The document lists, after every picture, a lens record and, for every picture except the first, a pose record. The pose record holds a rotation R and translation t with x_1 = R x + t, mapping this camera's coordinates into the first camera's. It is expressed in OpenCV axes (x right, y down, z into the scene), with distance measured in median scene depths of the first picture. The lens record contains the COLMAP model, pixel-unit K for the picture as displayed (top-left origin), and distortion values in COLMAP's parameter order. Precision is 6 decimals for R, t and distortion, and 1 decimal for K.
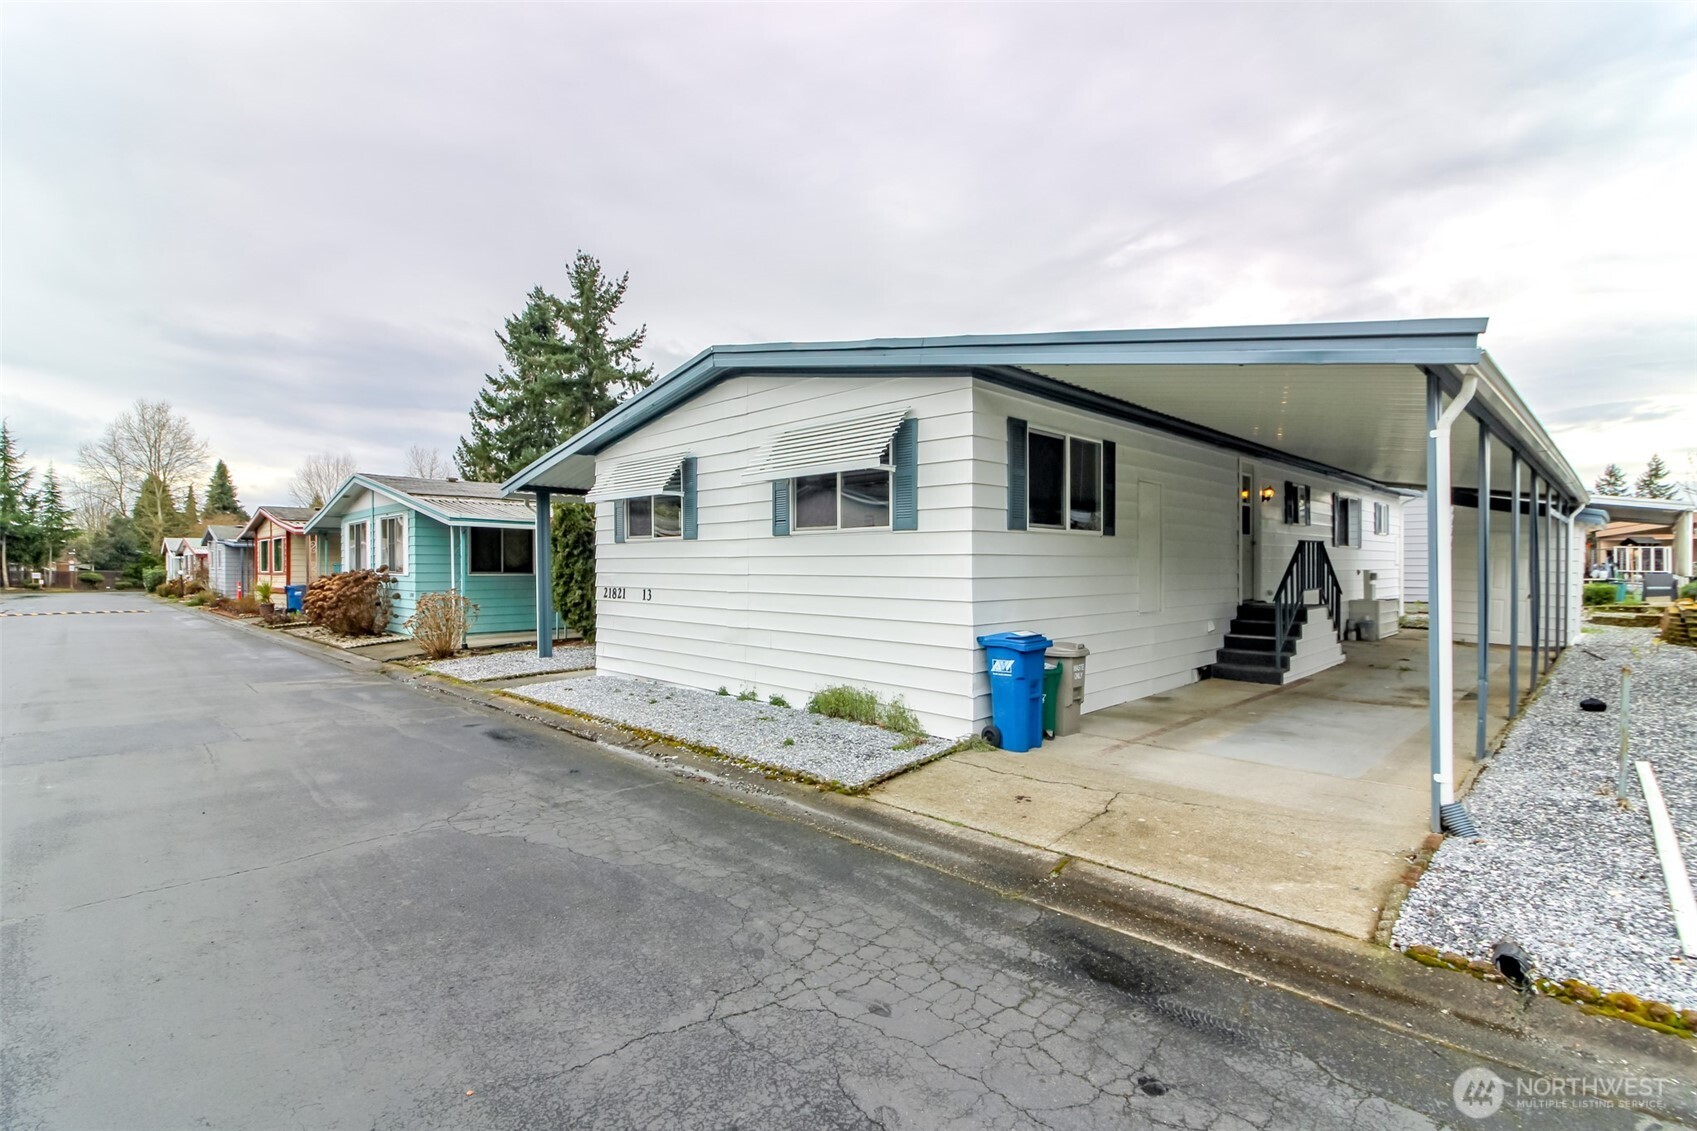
lens RADIAL K [[807.6, 0, 845.5], [0, 807.6, 550.8], [0, 0, 1]] dist [0.001761, -0.000457]
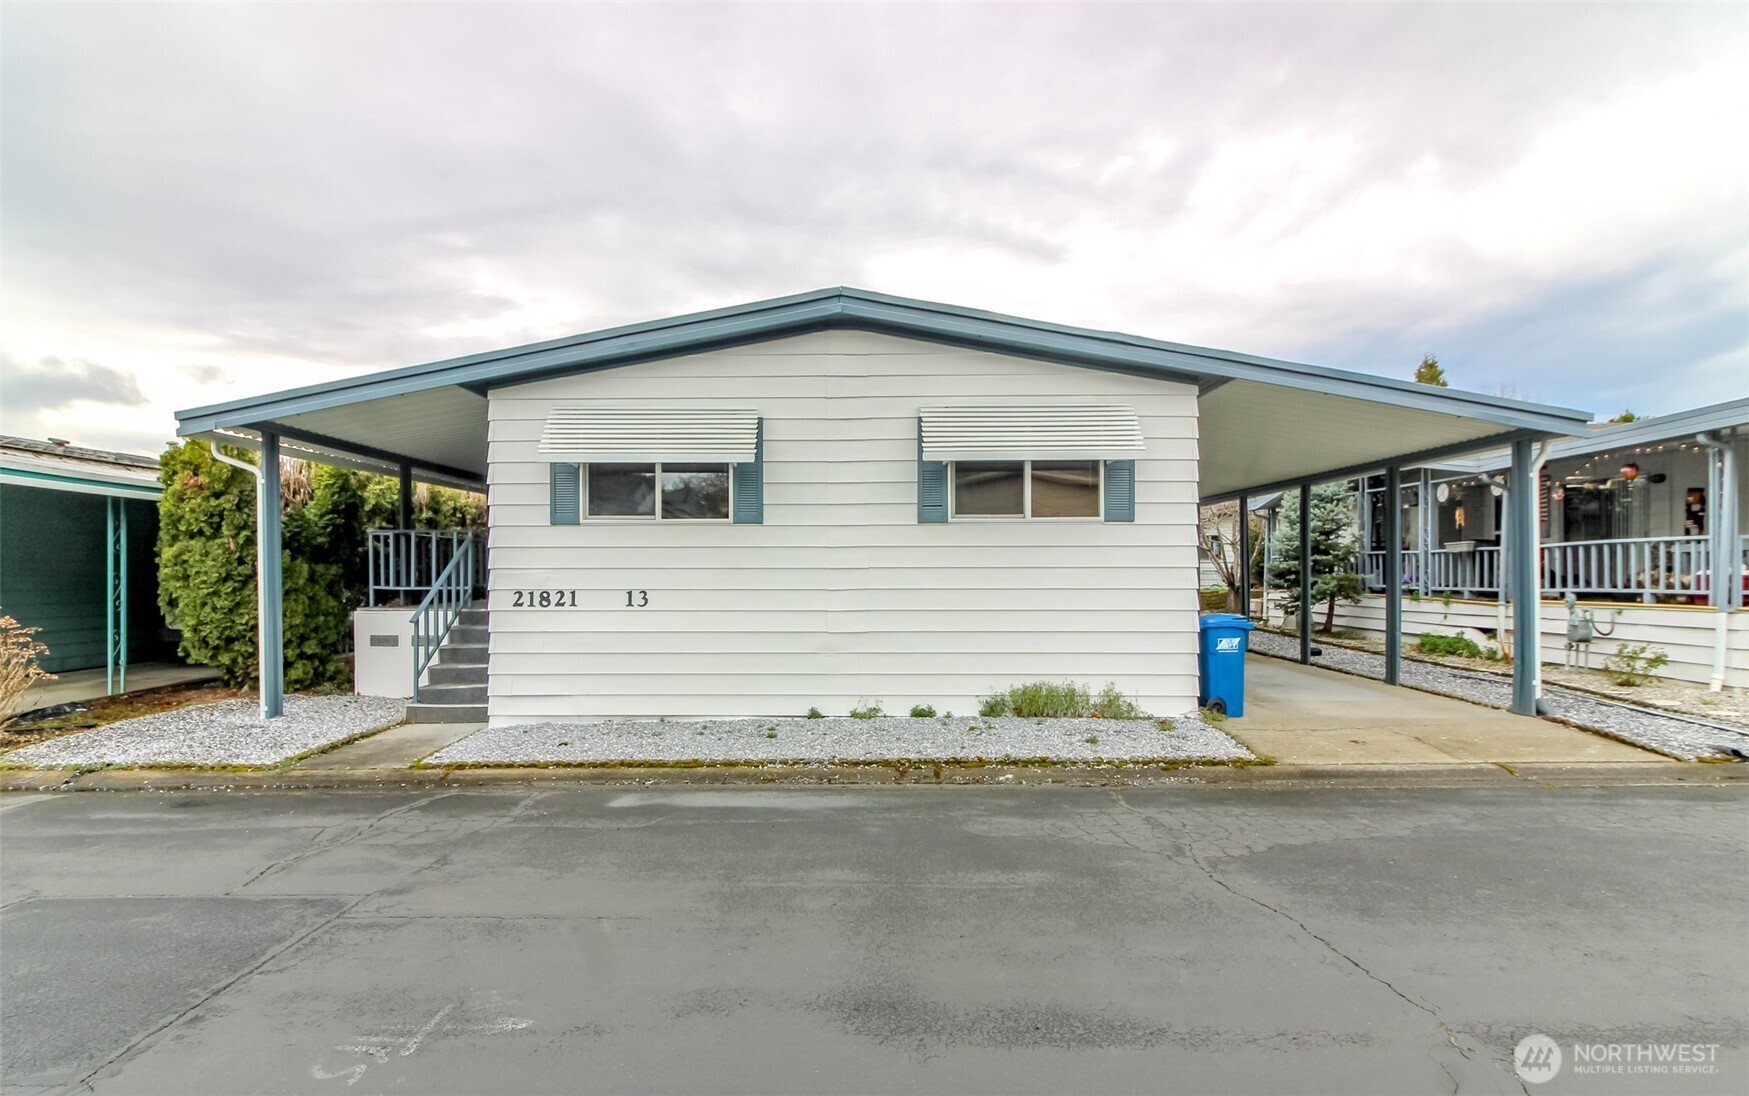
lens RADIAL K [[924.2, 0, 874.6], [0, 924.2, 544.8], [0, 0, 1]] dist [0.001419, 0.000885]
pose [[0.702278, 0.018190, 0.711671, -0.936844], [-0.009391, 0.999823, -0.016289, 0.024789], [-0.711841, 0.004756, 0.702324, 0.378771]]
